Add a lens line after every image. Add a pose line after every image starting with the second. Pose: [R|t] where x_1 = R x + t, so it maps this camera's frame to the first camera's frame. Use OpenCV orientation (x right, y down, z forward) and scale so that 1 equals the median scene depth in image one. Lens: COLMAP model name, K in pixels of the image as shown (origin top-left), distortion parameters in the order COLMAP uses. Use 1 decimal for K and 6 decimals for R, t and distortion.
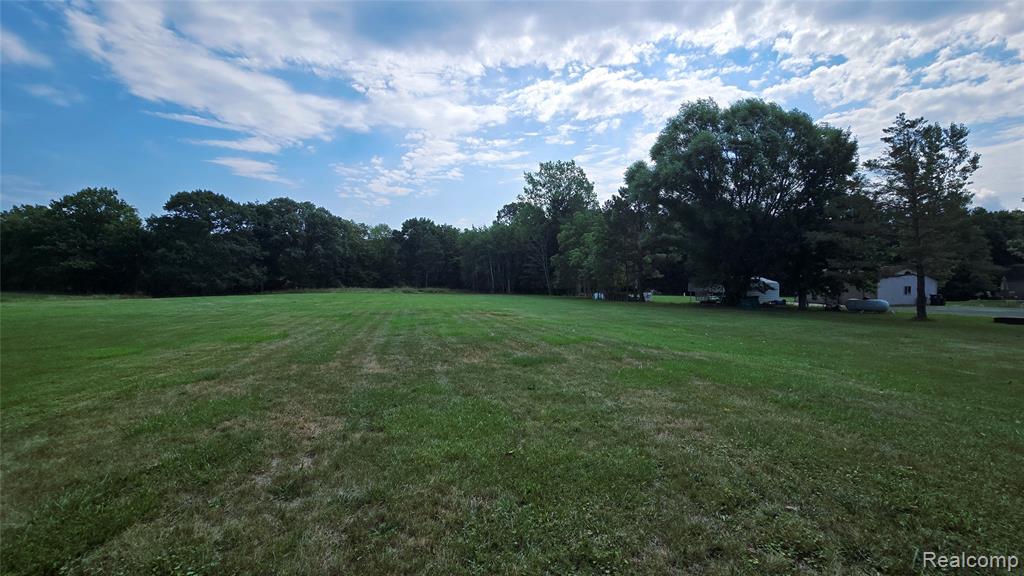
lens RADIAL K [[419.8, 0, 515.0], [0, 419.8, 288.9], [0, 0, 1]] dist [-0.008842, -0.000032]
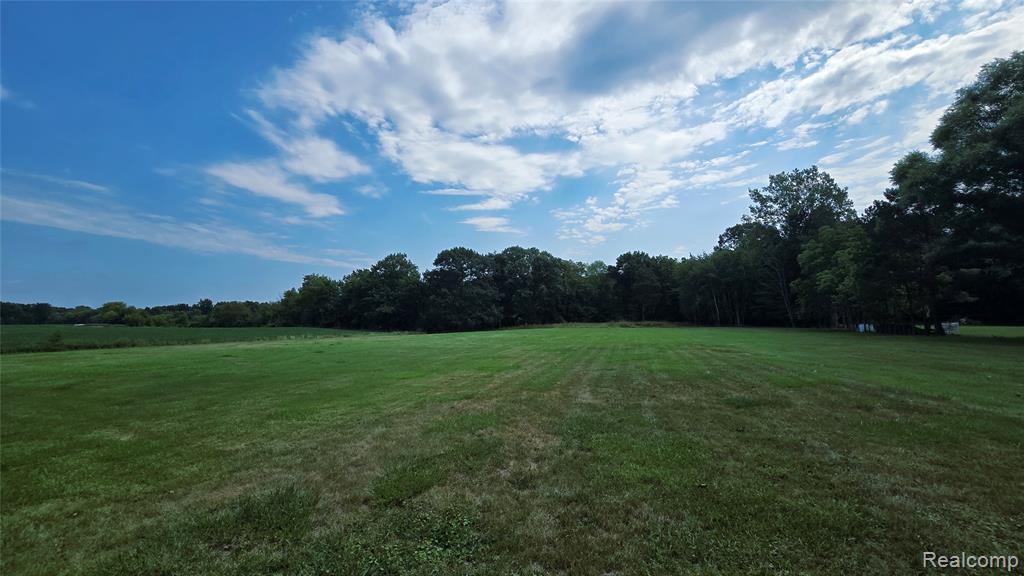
lens RADIAL K [[419.2, 0, 514.9], [0, 419.2, 284.8], [0, 0, 1]] dist [-0.002993, 0.000092]
pose [[0.873682, -0.061263, -0.482624, 0.009934], [0.017900, 0.995416, -0.093952, -0.002434], [0.486168, 0.073445, 0.870774, -0.017598]]
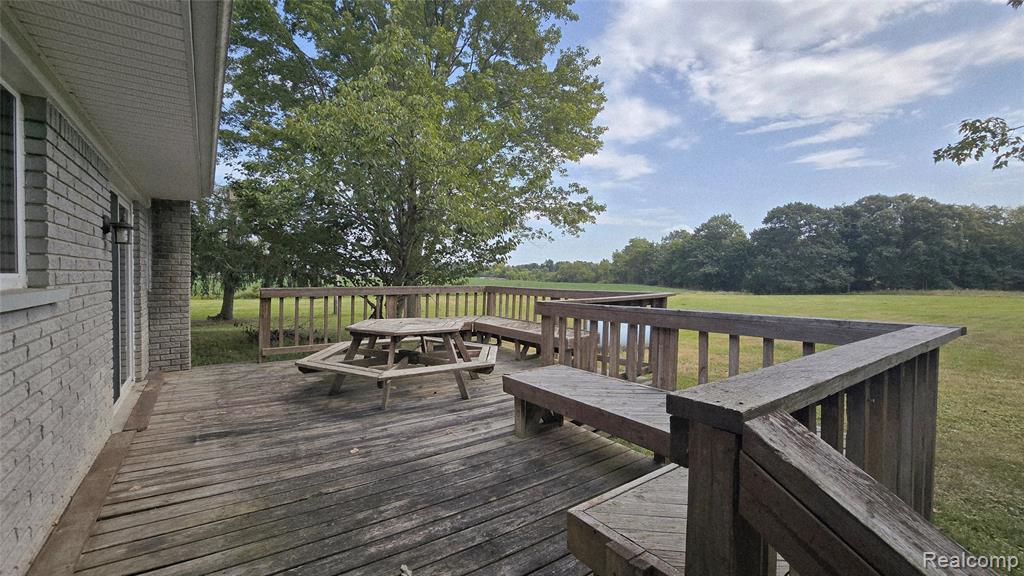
lens RADIAL K [[419.2, 0, 514.9], [0, 419.2, 284.8], [0, 0, 1]] dist [-0.002993, 0.000092]
pose [[0.350938, 0.009023, -0.936355, 0.104525], [-0.015201, 0.999877, 0.003937, -0.003634], [0.936275, 0.012852, 0.351032, -0.191091]]
